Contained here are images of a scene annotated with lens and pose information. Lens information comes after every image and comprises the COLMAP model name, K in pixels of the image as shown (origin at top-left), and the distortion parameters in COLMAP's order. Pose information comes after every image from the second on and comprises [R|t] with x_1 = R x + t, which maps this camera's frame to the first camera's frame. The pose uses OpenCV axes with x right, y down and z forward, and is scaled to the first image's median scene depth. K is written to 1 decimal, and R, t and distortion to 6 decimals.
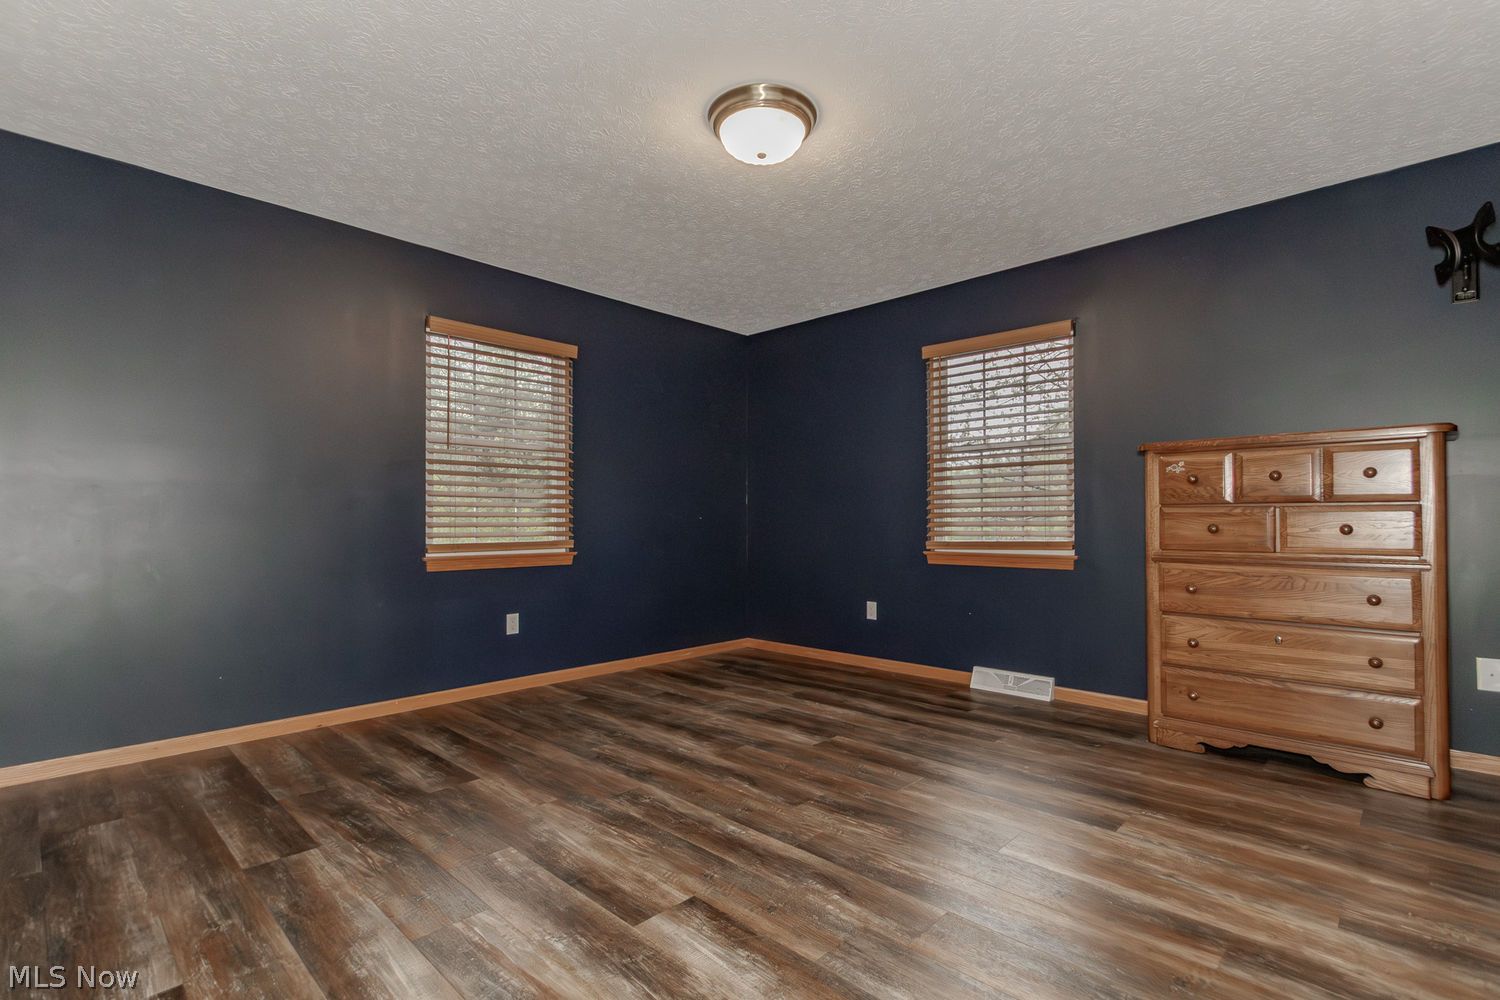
lens RADIAL K [[683.4, 0, 753.0], [0, 683.4, 517.6], [0, 0, 1]] dist [-0.000170, -0.000989]
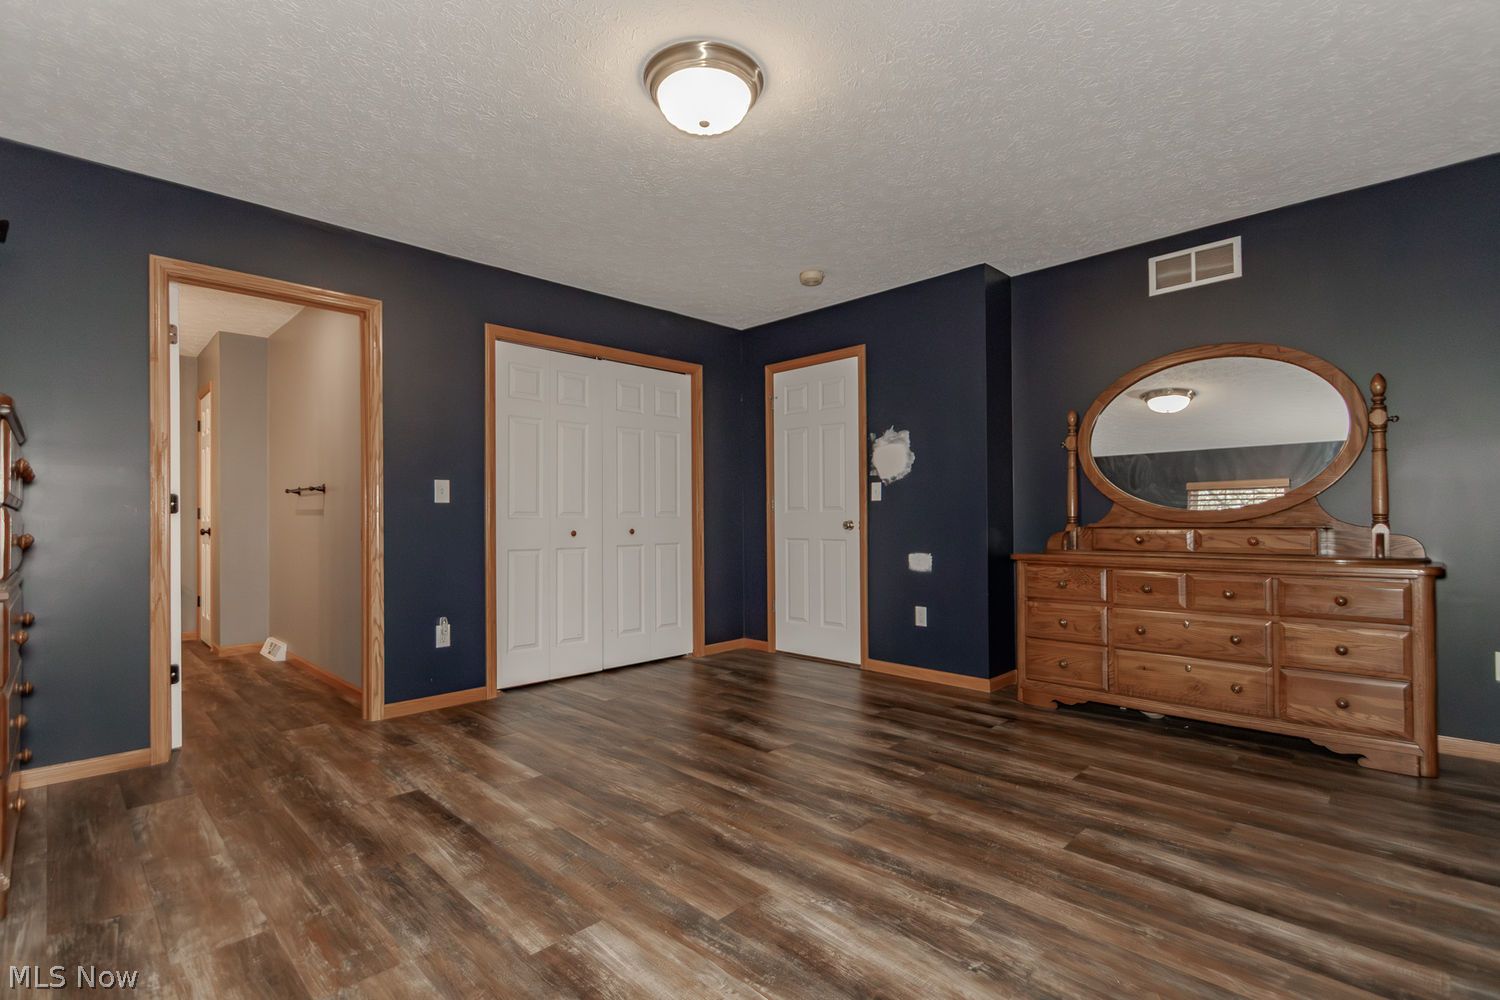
lens RADIAL K [[704.9, 0, 721.0], [0, 704.9, 510.0], [0, 0, 1]] dist [0.002953, -0.000142]
pose [[-0.997914, 0.009488, 0.063859, -0.060715], [0.008139, 0.999739, -0.021352, 0.006500], [-0.064045, -0.020788, -0.997730, 1.815572]]
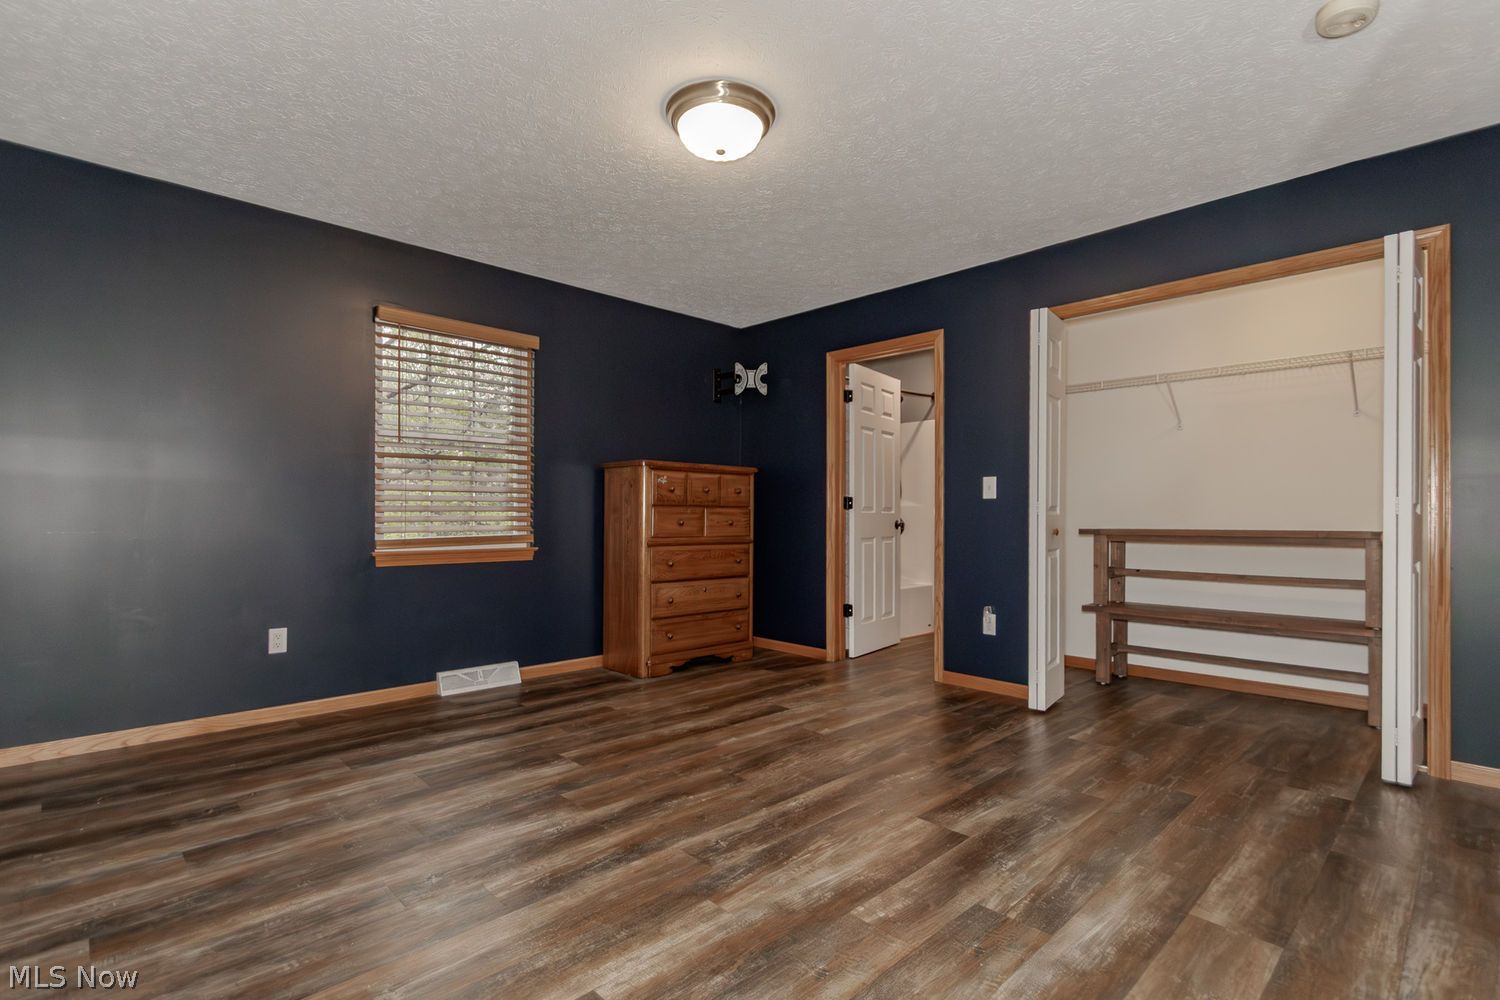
lens RADIAL K [[692.0, 0, 750.8], [0, 692.0, 507.5], [0, 0, 1]] dist [0.005829, -0.000720]
pose [[0.060587, 0.011794, 0.998093, -0.936422], [-0.011367, 0.999873, -0.011125, -0.000961], [-0.998098, -0.010672, 0.060713, 0.831240]]
